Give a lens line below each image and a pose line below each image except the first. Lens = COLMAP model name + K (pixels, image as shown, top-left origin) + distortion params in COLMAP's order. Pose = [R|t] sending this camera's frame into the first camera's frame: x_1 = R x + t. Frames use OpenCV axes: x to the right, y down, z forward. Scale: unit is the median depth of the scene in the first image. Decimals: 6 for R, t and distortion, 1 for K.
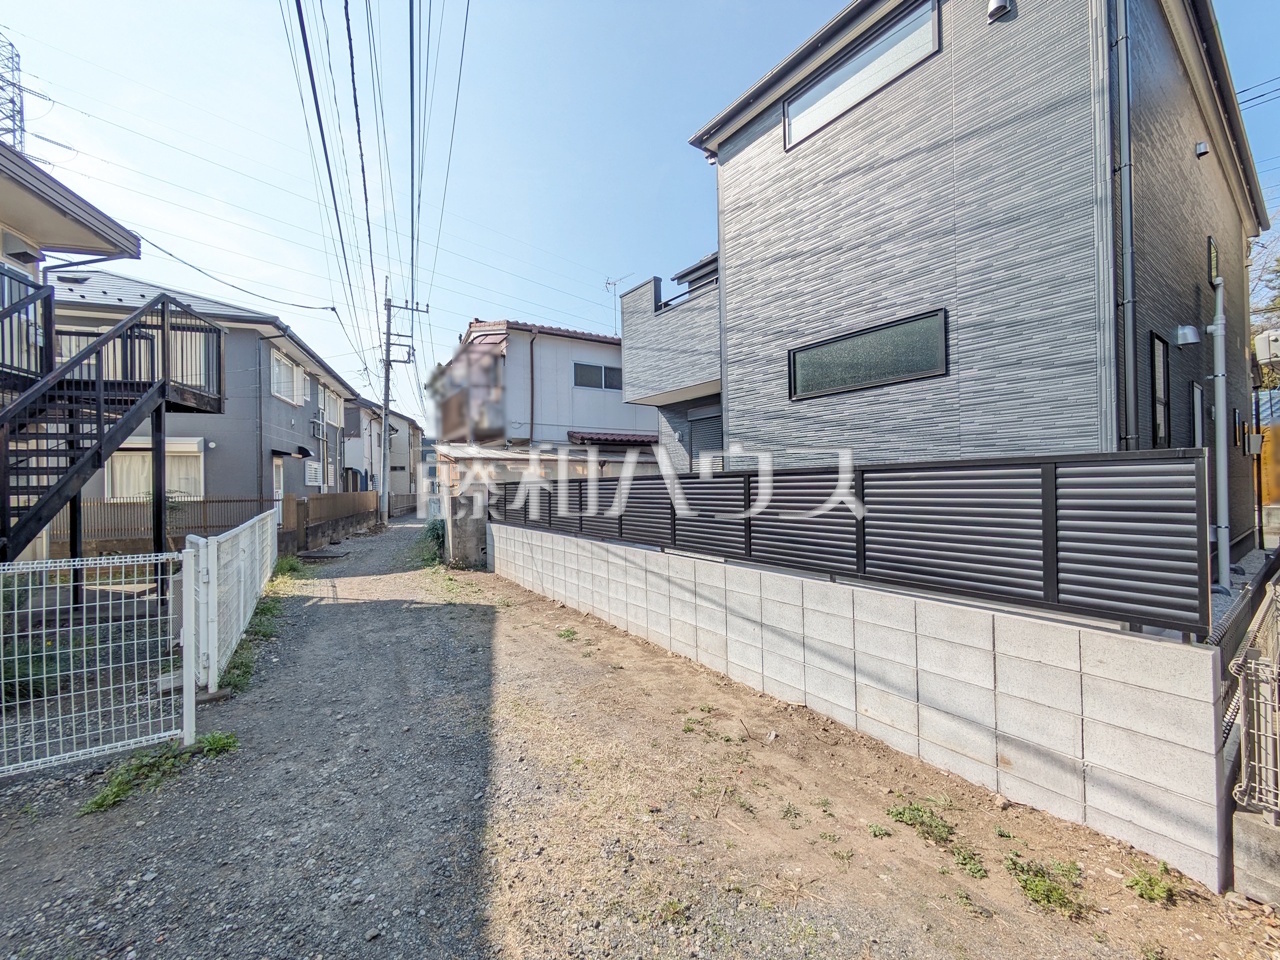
lens RADIAL K [[502.8, 0, 646.8], [0, 502.8, 476.6], [0, 0, 1]] dist [-0.002285, 0.002361]
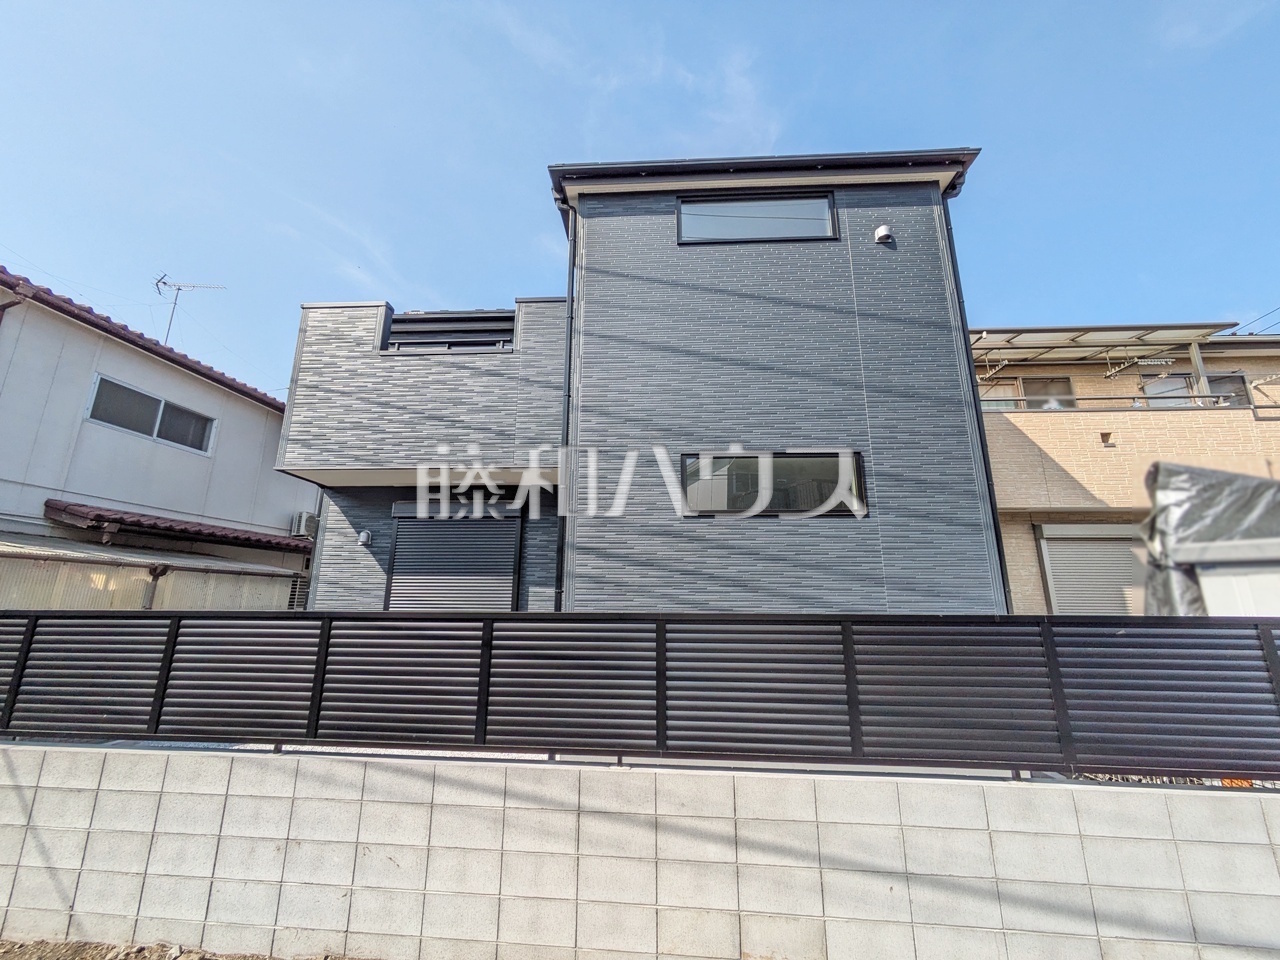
lens RADIAL K [[502.8, 0, 633.7], [0, 502.8, 481.8], [0, 0, 1]] dist [-0.002285, 0.002361]
pose [[0.641885, 0.199934, 0.740277, -0.338690], [-0.028645, 0.970988, -0.237407, -0.010981], [-0.766266, 0.131183, 0.628989, 0.510970]]
